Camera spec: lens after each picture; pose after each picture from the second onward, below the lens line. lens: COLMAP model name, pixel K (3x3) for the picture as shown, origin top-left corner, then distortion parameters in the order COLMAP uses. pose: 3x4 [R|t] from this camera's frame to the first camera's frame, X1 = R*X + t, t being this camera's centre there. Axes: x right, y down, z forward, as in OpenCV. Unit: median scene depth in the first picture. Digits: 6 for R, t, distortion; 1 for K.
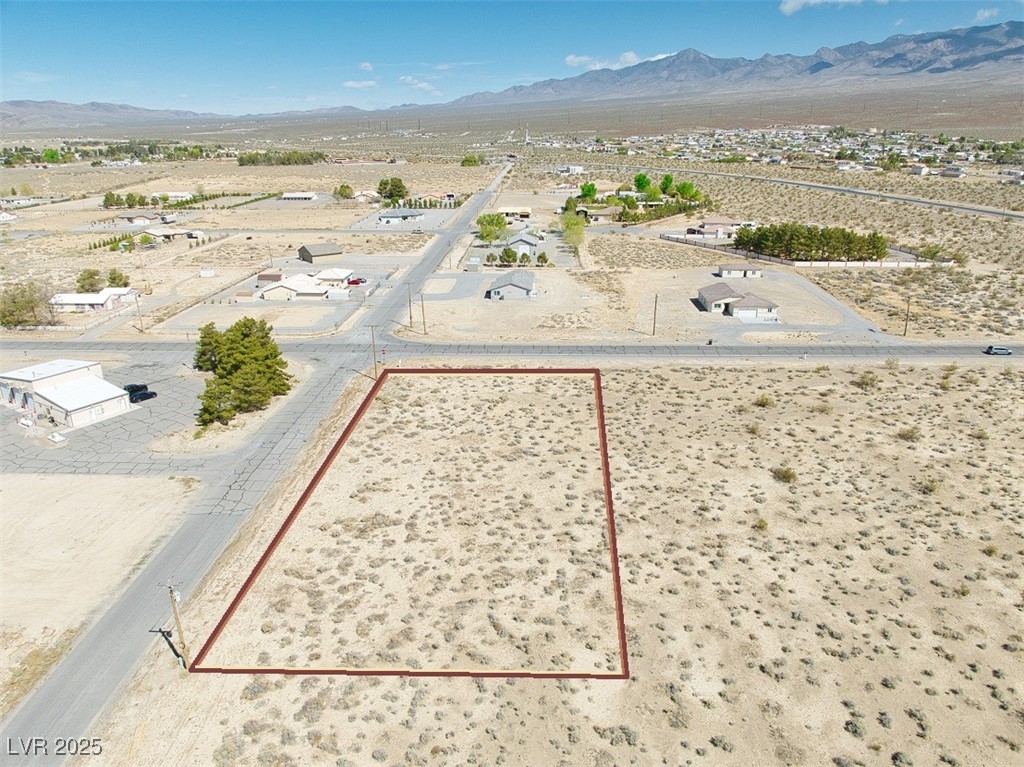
lens RADIAL K [[725.7, 0, 513.9], [0, 725.7, 382.4], [0, 0, 1]] dist [0.021409, -0.051066]
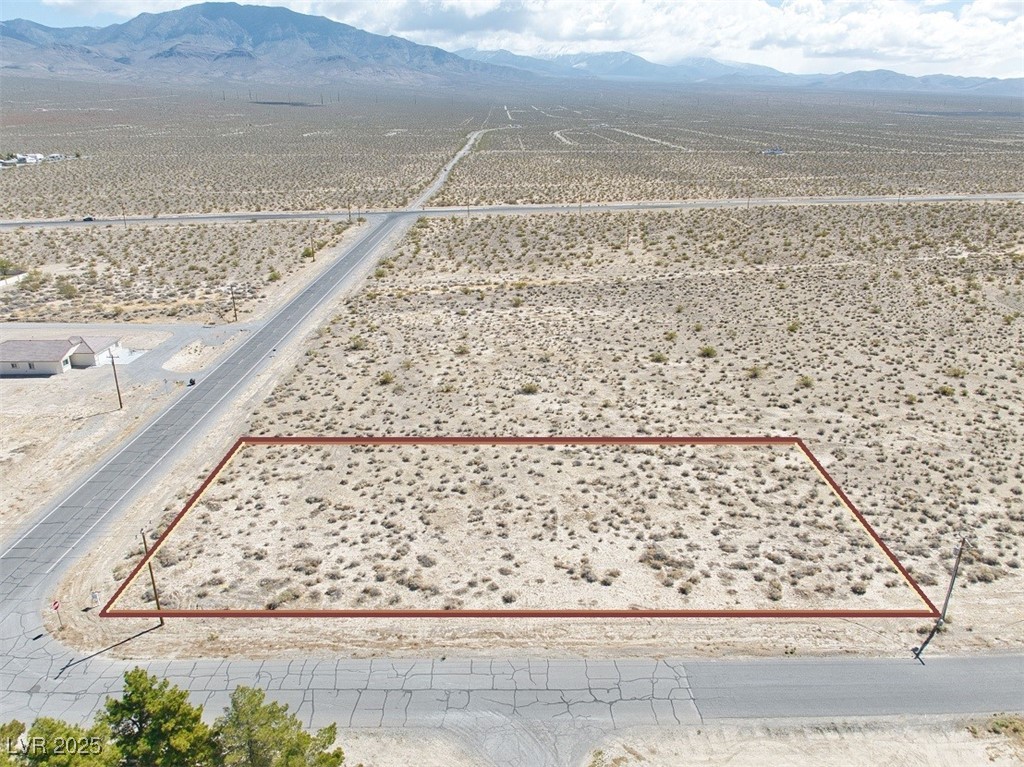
lens RADIAL K [[725.7, 0, 515.4], [0, 725.7, 380.1], [0, 0, 1]] dist [0.021409, -0.051066]
pose [[-0.057052, -0.332396, 0.941413, -0.366820], [0.333887, 0.882301, 0.331759, -0.141537], [-0.940885, 0.333253, 0.060646, 0.391186]]
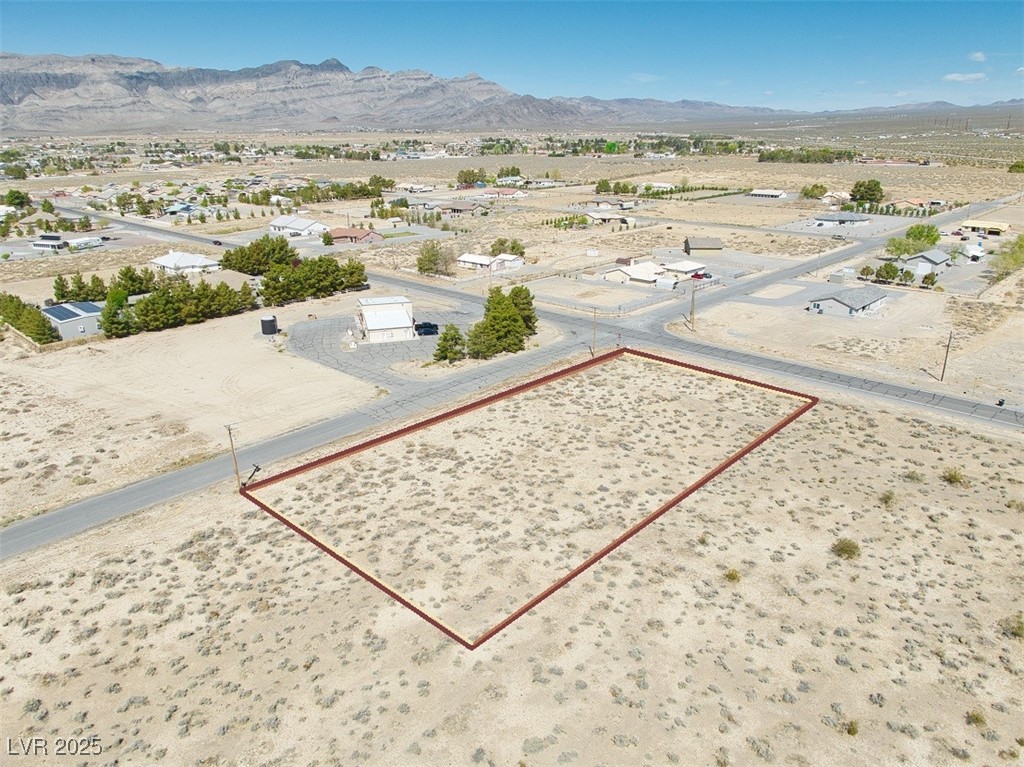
lens RADIAL K [[725.7, 0, 512.8], [0, 725.7, 379.0], [0, 0, 1]] dist [0.021409, -0.051066]
pose [[0.754396, 0.218036, -0.619150, 0.232327], [-0.217978, 0.972910, 0.077021, -0.017435], [0.619170, 0.076857, 0.781487, 0.044454]]
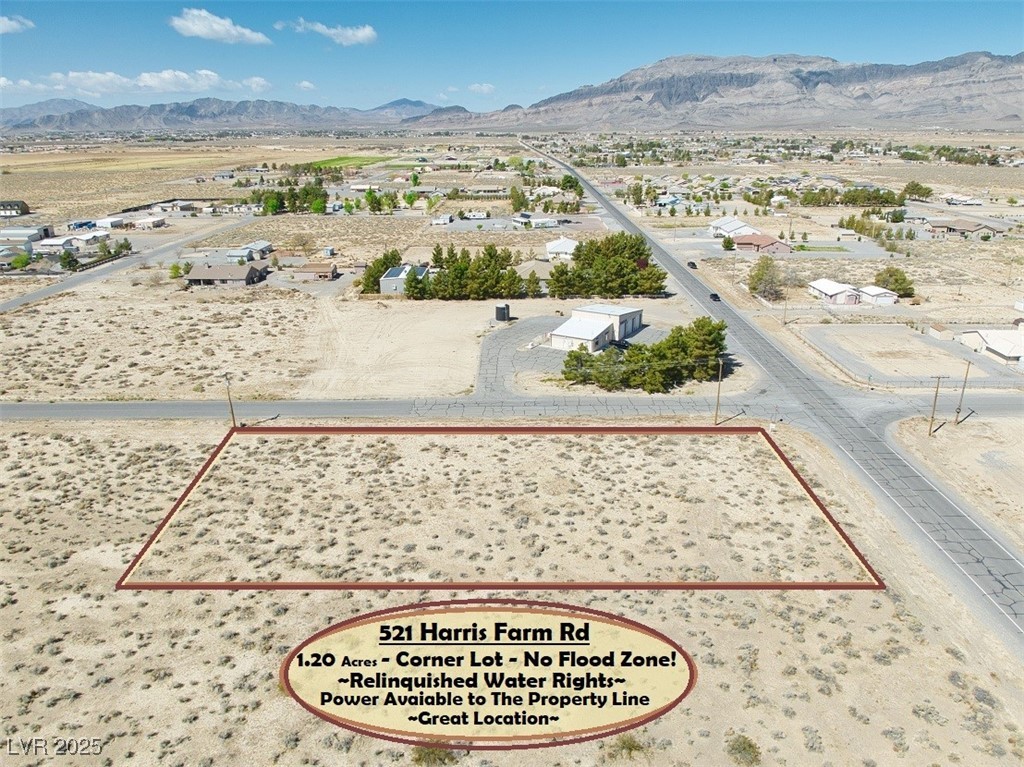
lens RADIAL K [[725.7, 0, 514.0], [0, 725.7, 377.5], [0, 0, 1]] dist [0.021409, -0.051066]
pose [[0.036745, 0.333493, -0.942036, 0.337808], [-0.330688, 0.893622, 0.303455, -0.134679], [0.943025, 0.300369, 0.143118, 0.371956]]
